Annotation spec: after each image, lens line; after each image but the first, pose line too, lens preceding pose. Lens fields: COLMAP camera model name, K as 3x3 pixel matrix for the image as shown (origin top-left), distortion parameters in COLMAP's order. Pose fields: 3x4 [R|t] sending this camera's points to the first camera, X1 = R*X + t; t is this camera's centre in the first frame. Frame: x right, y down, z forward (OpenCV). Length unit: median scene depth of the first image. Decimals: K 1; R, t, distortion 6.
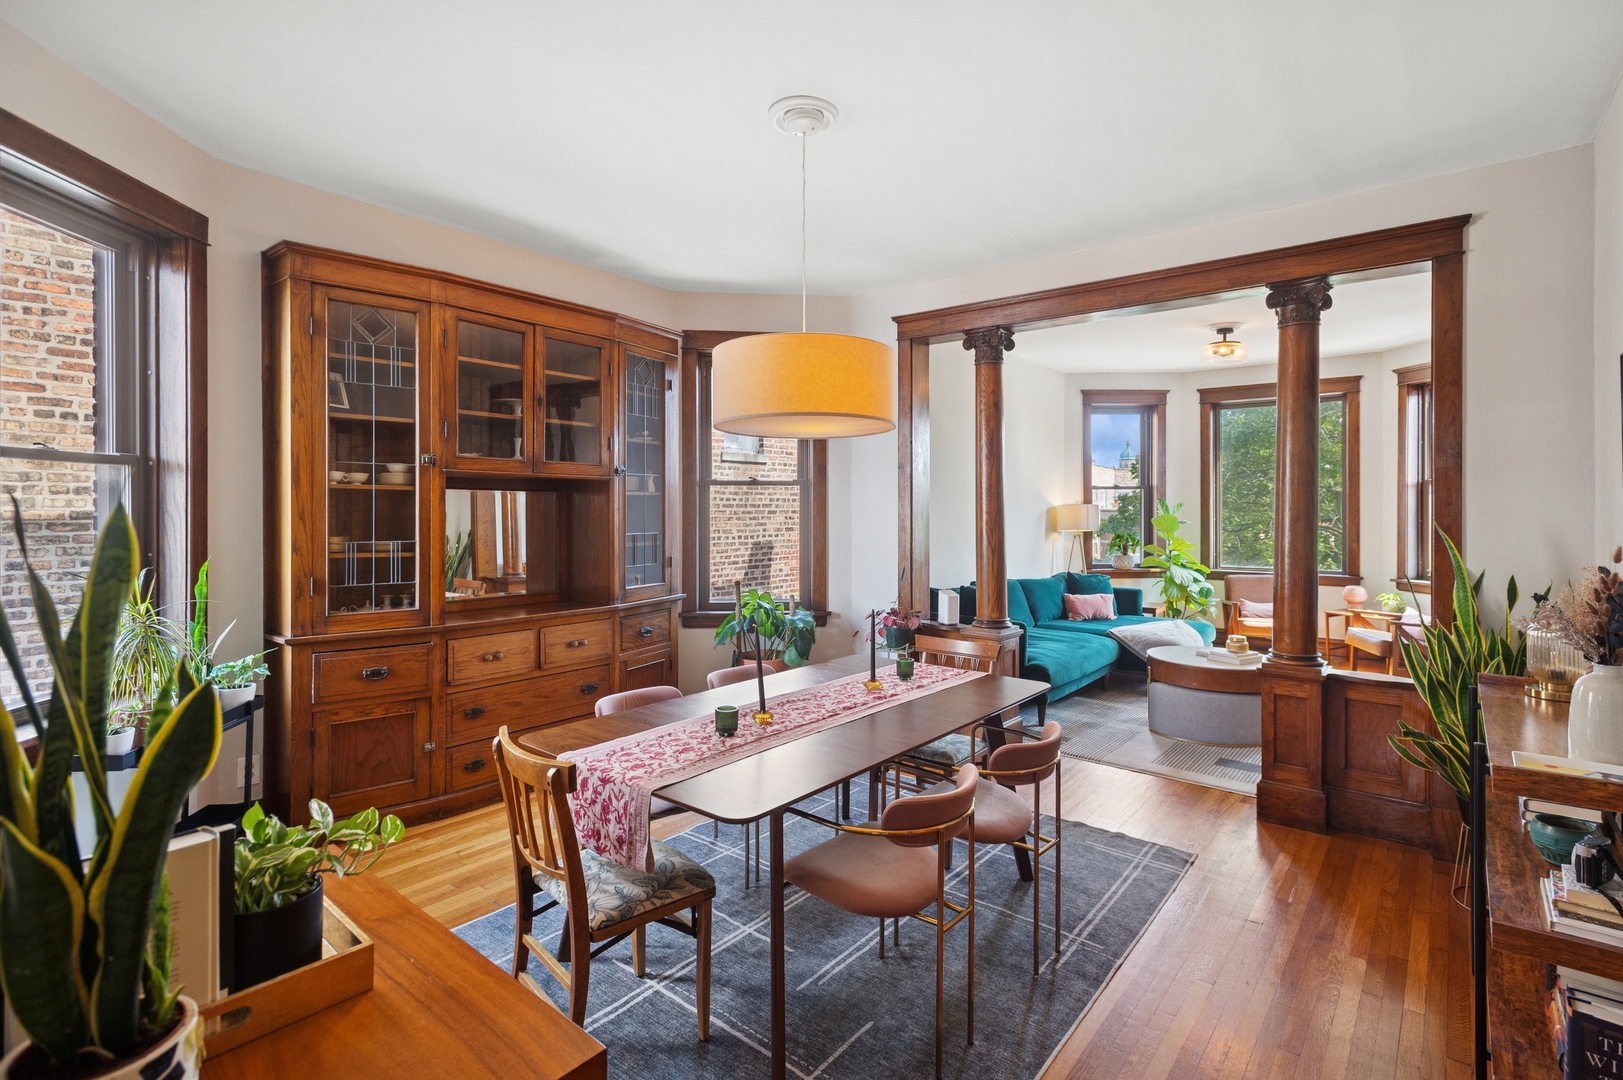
lens RADIAL K [[774.6, 0, 819.5], [0, 774.6, 505.3], [0, 0, 1]] dist [0.015376, 0.000014]
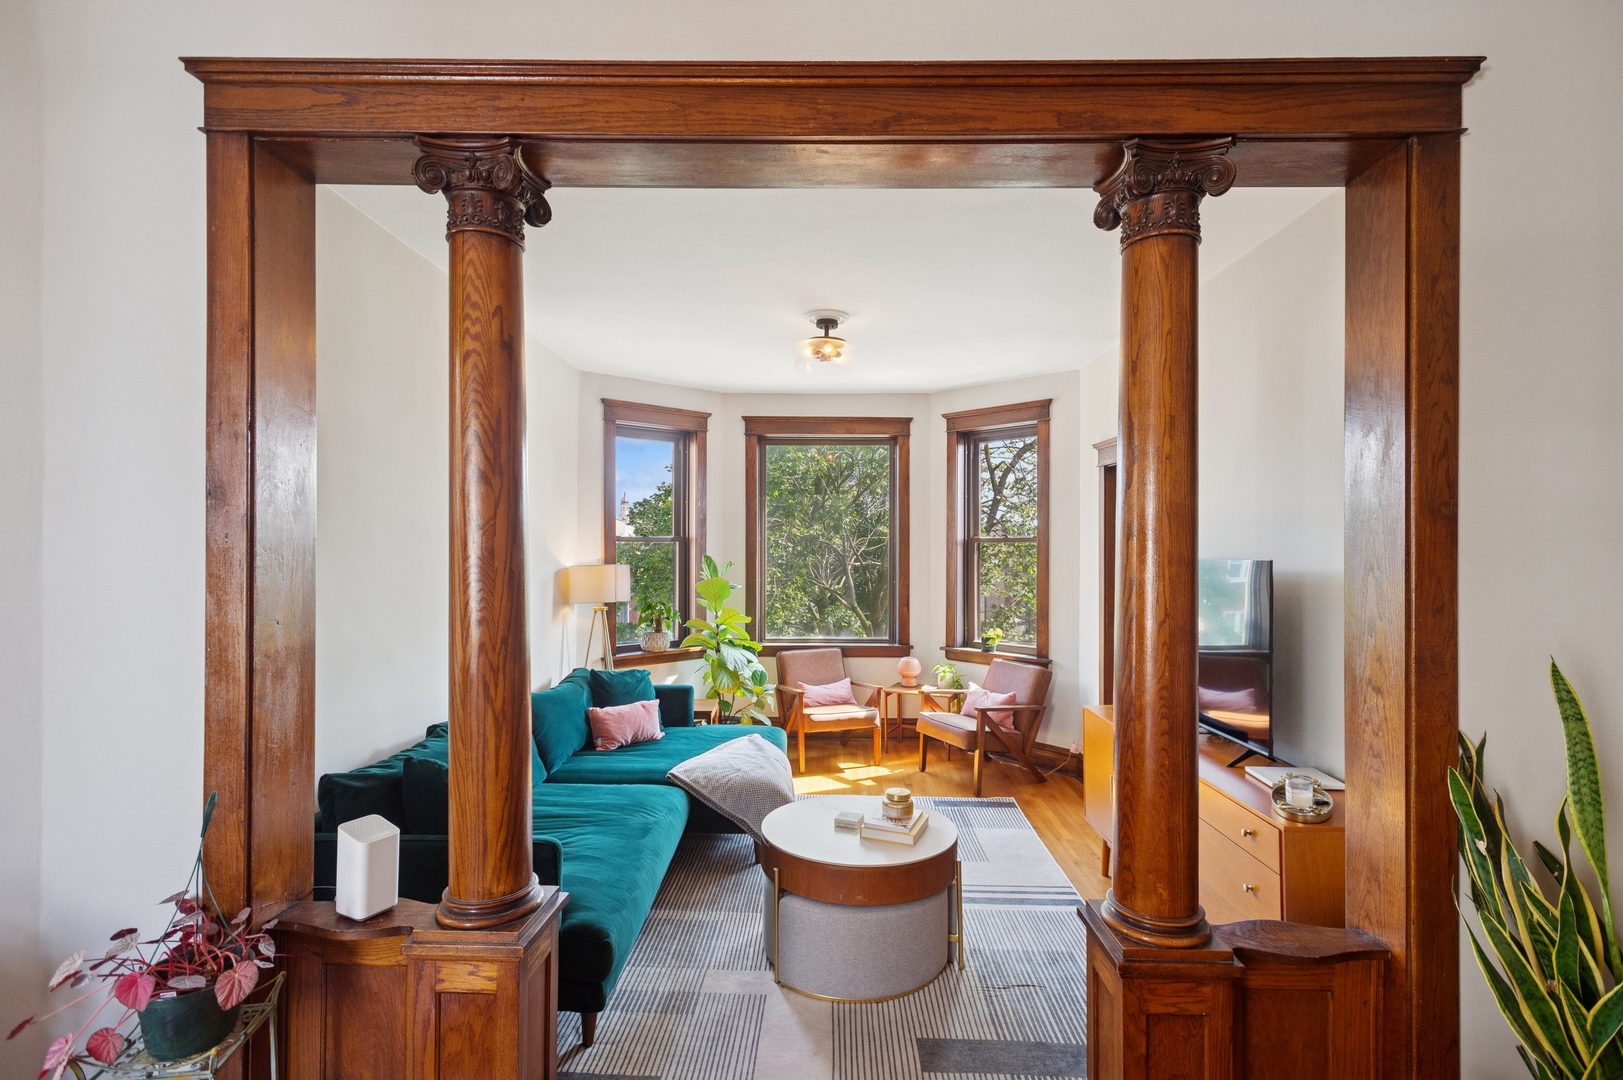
lens RADIAL K [[768.7, 0, 813.7], [0, 768.7, 546.3], [0, 0, 1]] dist [0.015126, -0.005739]
pose [[0.788508, 0.005085, 0.615003, 0.103501], [-0.005138, 0.999985, -0.001681, -0.026520], [-0.615003, -0.001834, 0.788523, 0.558206]]
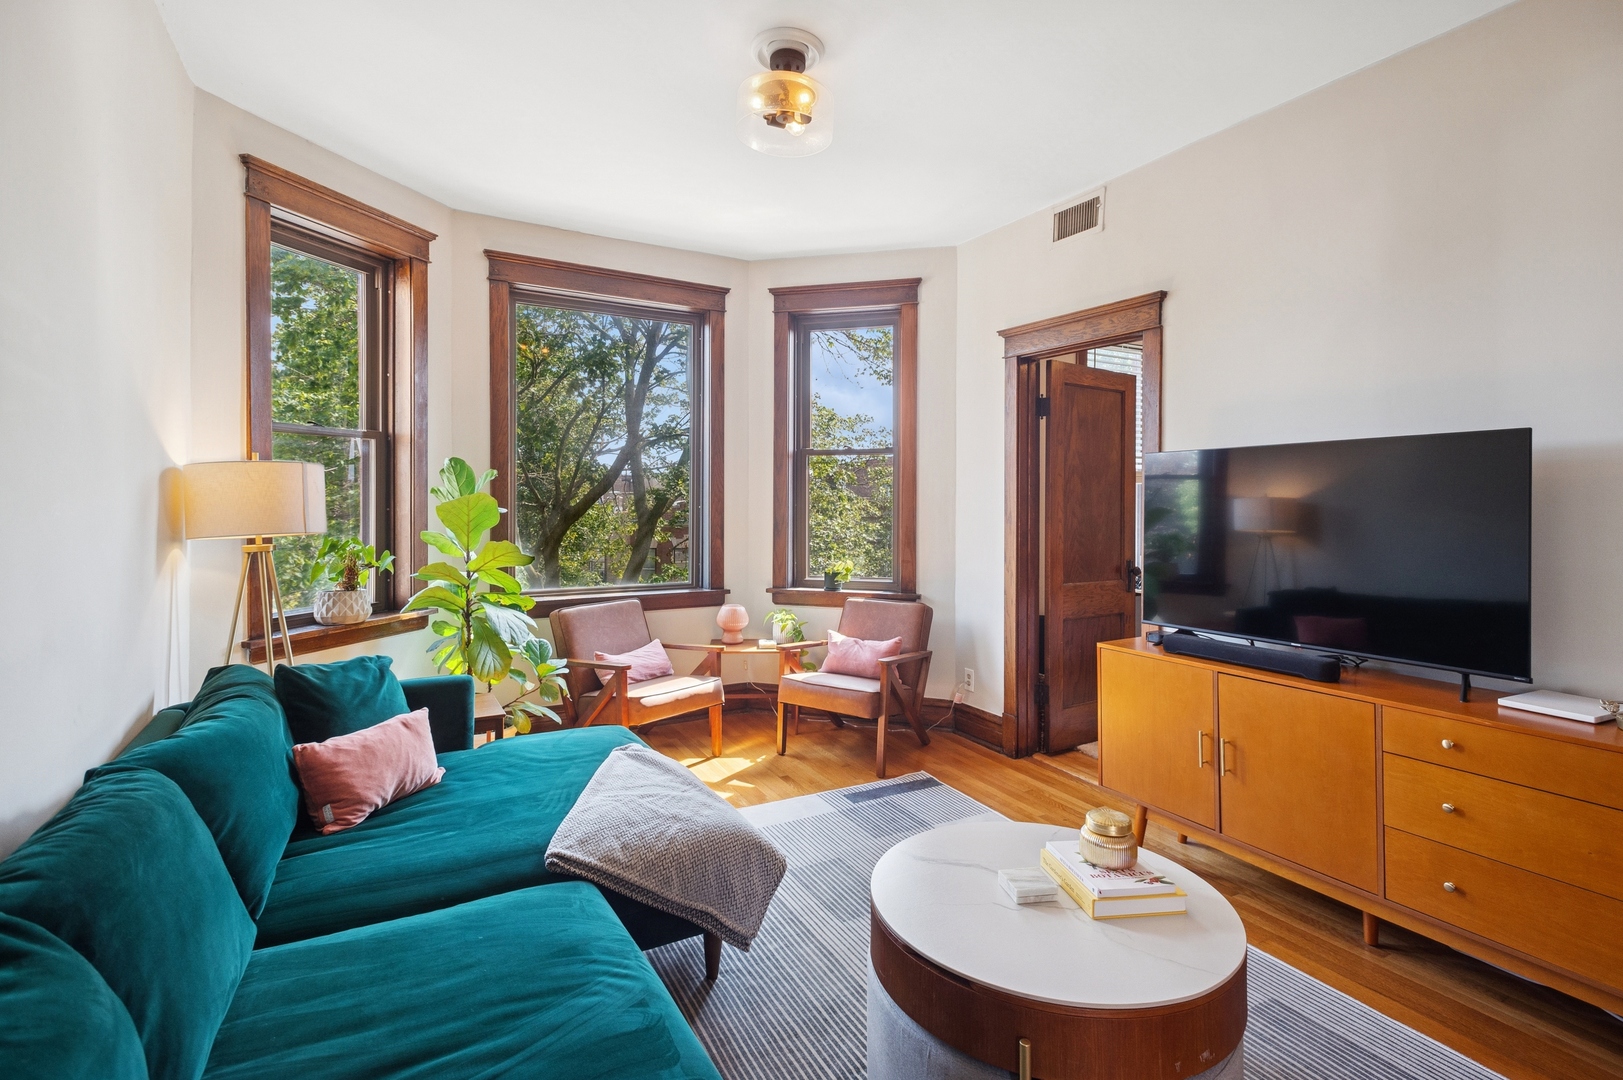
lens RADIAL K [[774.6, 0, 819.5], [0, 774.6, 505.3], [0, 0, 1]] dist [0.015376, 0.000014]
pose [[0.372898, -0.002390, 0.927869, 0.155491], [-0.005674, 0.999972, 0.004856, 0.024025], [-0.927855, -0.007075, 0.372874, 0.996493]]
